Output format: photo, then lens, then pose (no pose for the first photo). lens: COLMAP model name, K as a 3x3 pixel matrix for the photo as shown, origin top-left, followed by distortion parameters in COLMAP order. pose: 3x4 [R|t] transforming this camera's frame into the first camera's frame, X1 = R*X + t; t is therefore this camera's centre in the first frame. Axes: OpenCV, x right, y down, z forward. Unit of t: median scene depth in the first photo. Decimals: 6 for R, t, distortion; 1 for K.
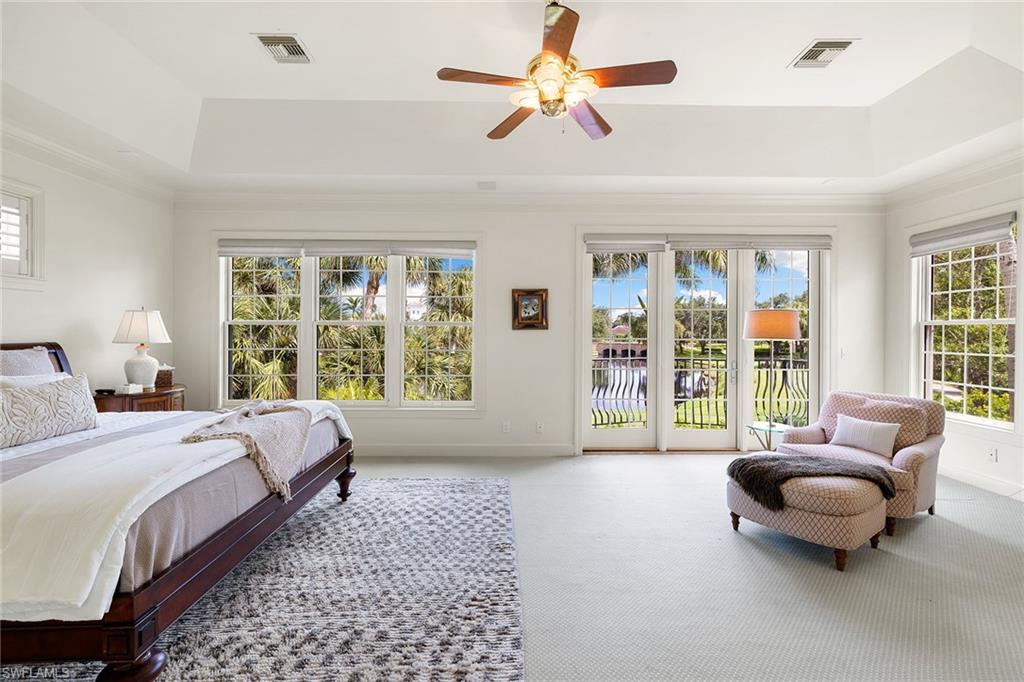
lens RADIAL K [[430.6, 0, 507.2], [0, 430.6, 336.8], [0, 0, 1]] dist [-0.000199, 0.000025]
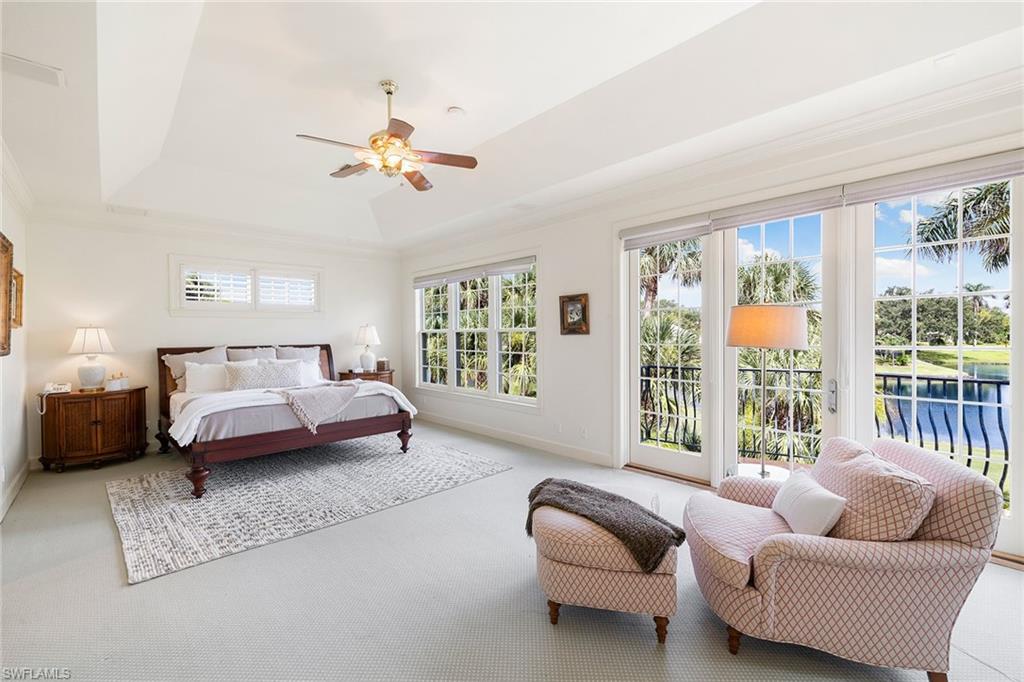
lens RADIAL K [[430.6, 0, 504.7], [0, 430.6, 341.8], [0, 0, 1]] dist [-0.000199, 0.000025]
pose [[0.672980, 0.004431, -0.739647, 0.970080], [0.003097, 0.999956, 0.008809, -0.012591], [0.739654, -0.008219, 0.672937, 0.266785]]
